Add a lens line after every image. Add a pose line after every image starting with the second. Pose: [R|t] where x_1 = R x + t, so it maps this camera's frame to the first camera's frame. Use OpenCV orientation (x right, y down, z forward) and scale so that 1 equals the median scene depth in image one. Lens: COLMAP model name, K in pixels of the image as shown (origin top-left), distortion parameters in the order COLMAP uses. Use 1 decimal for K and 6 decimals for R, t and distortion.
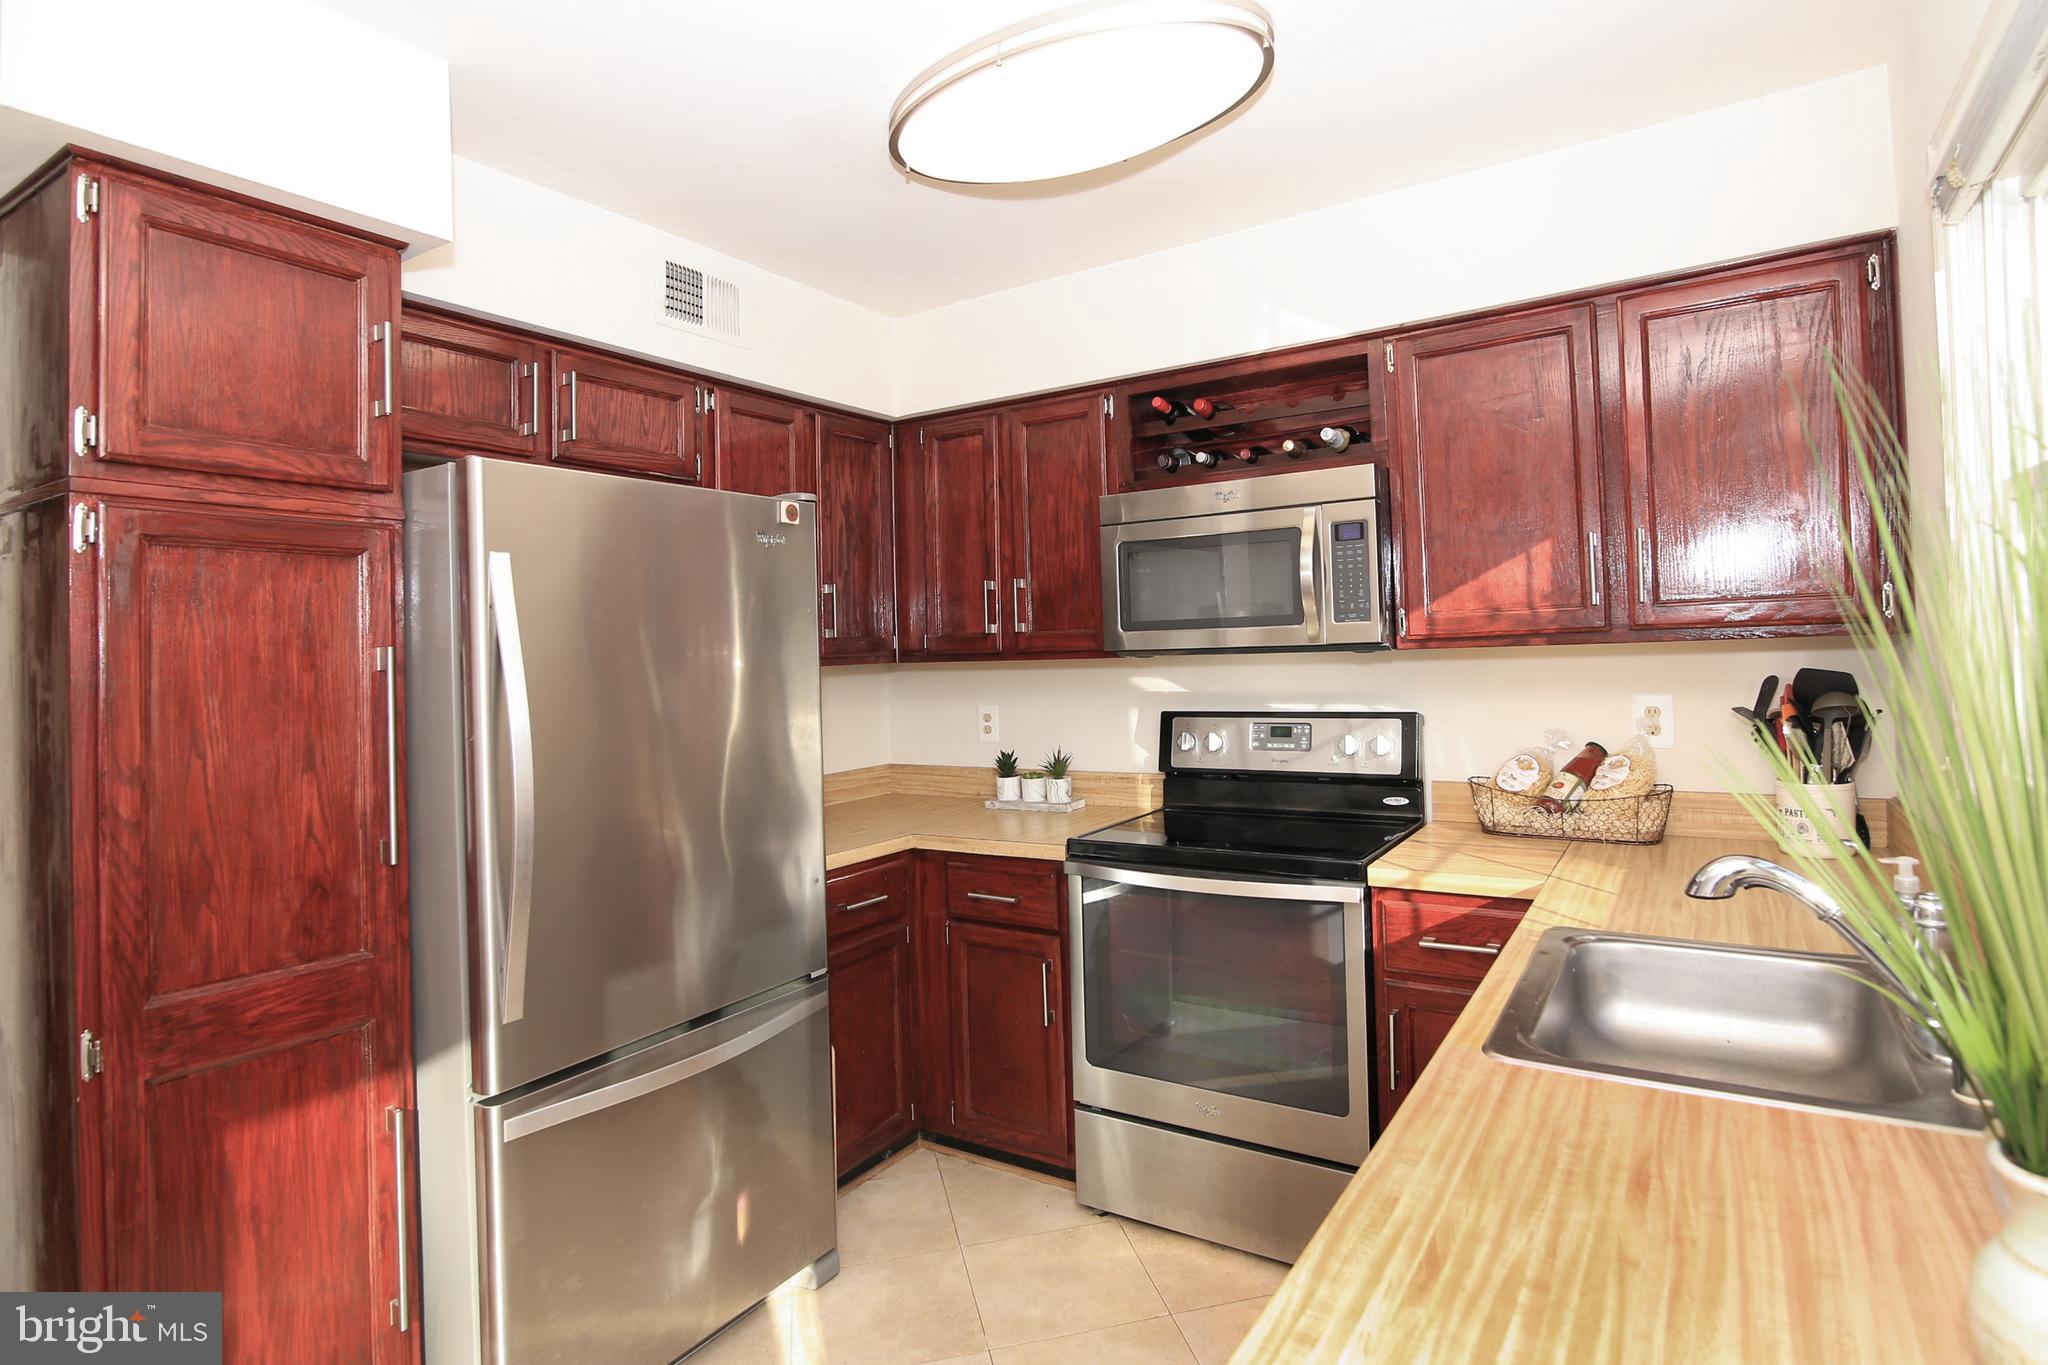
lens RADIAL K [[1078.8, 0, 1073.7], [0, 1078.8, 635.6], [0, 0, 1]] dist [-0.019940, -0.000027]
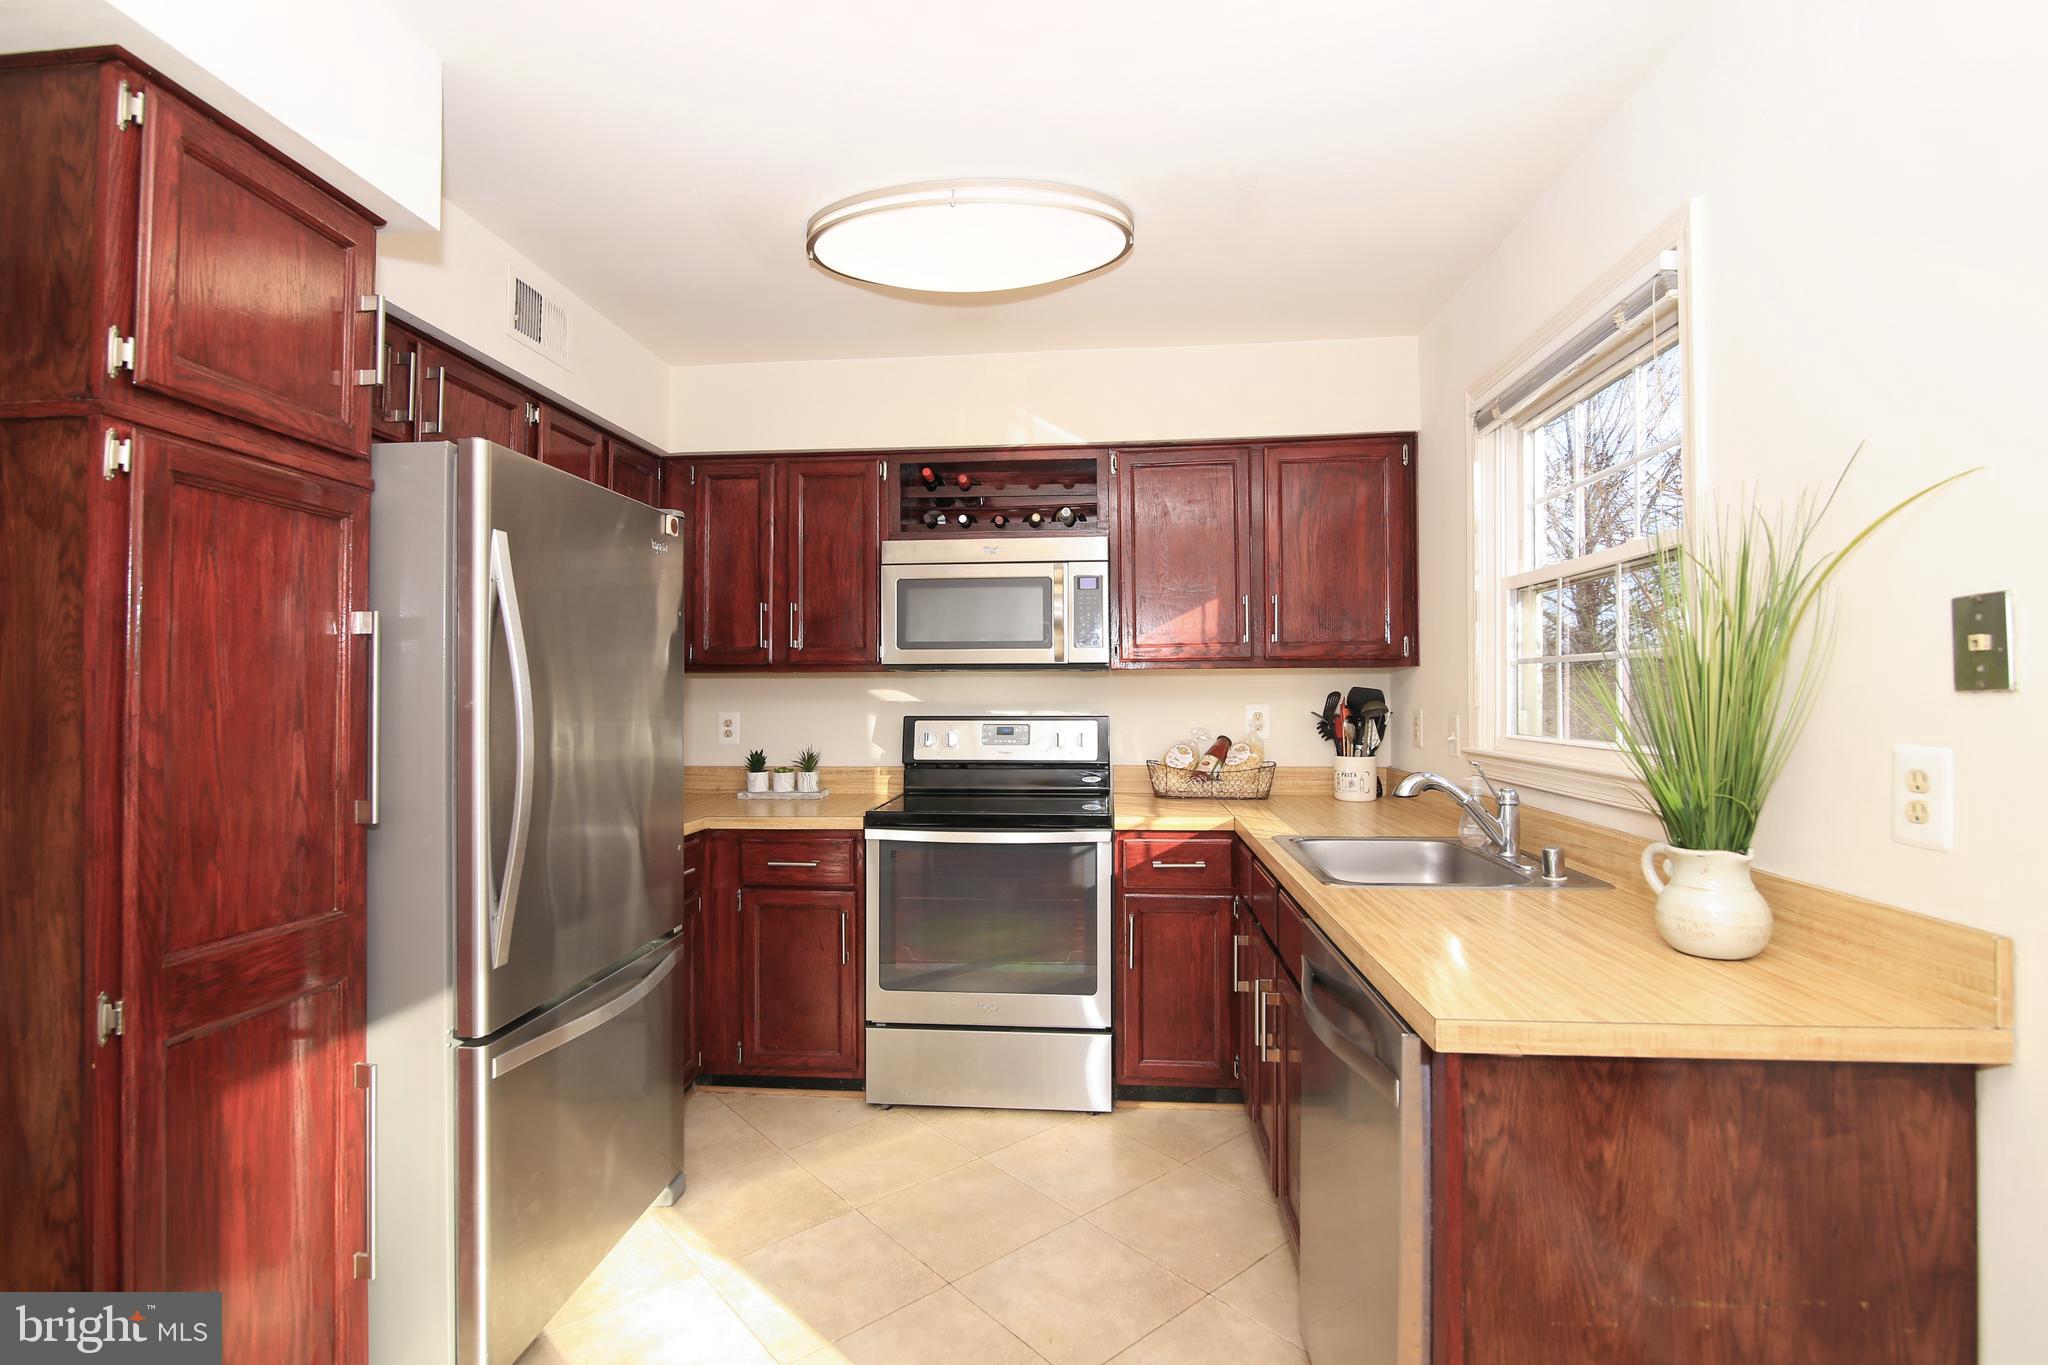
lens RADIAL K [[936.0, 0, 1024.0], [0, 936.0, 682.5], [0, 0, 1]] dist [-0.020047, -0.000023]
pose [[0.893626, 0.036603, 0.447316, -0.373080], [-0.033906, 0.999326, -0.014038, 0.054380], [-0.447529, -0.002622, 0.894266, -0.055014]]
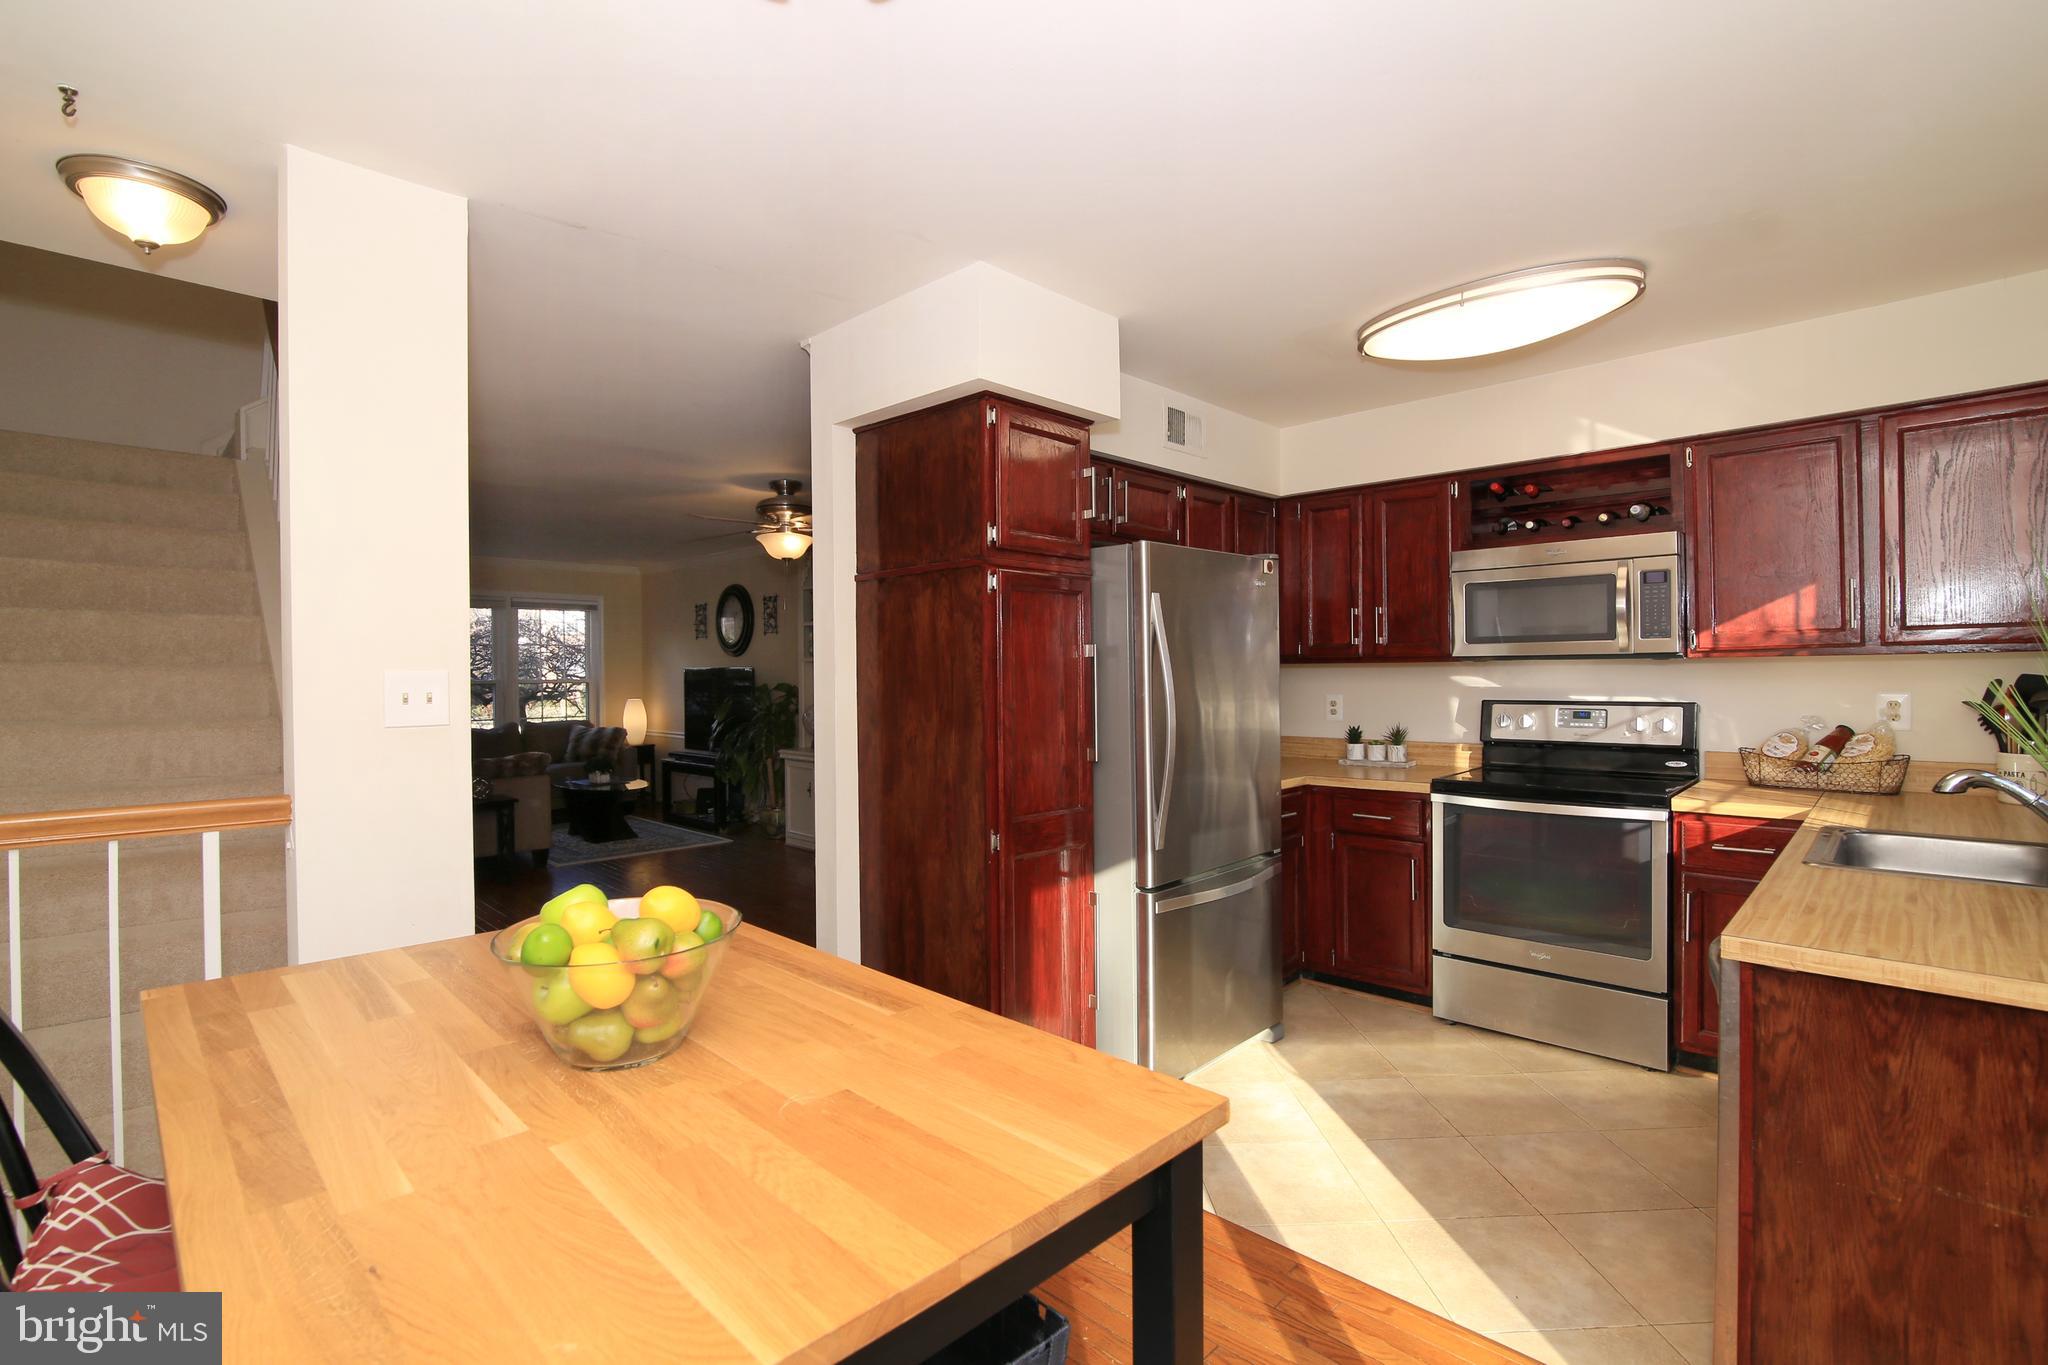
lens RADIAL K [[937.6, 0, 1004.6], [0, 937.6, 675.9], [0, 0, 1]] dist [-0.015006, 0.000459]
pose [[0.970169, 0.021255, -0.241497, -0.310331], [-0.015022, 0.999505, 0.027624, 0.017608], [0.241965, -0.023173, 0.970008, -0.475834]]
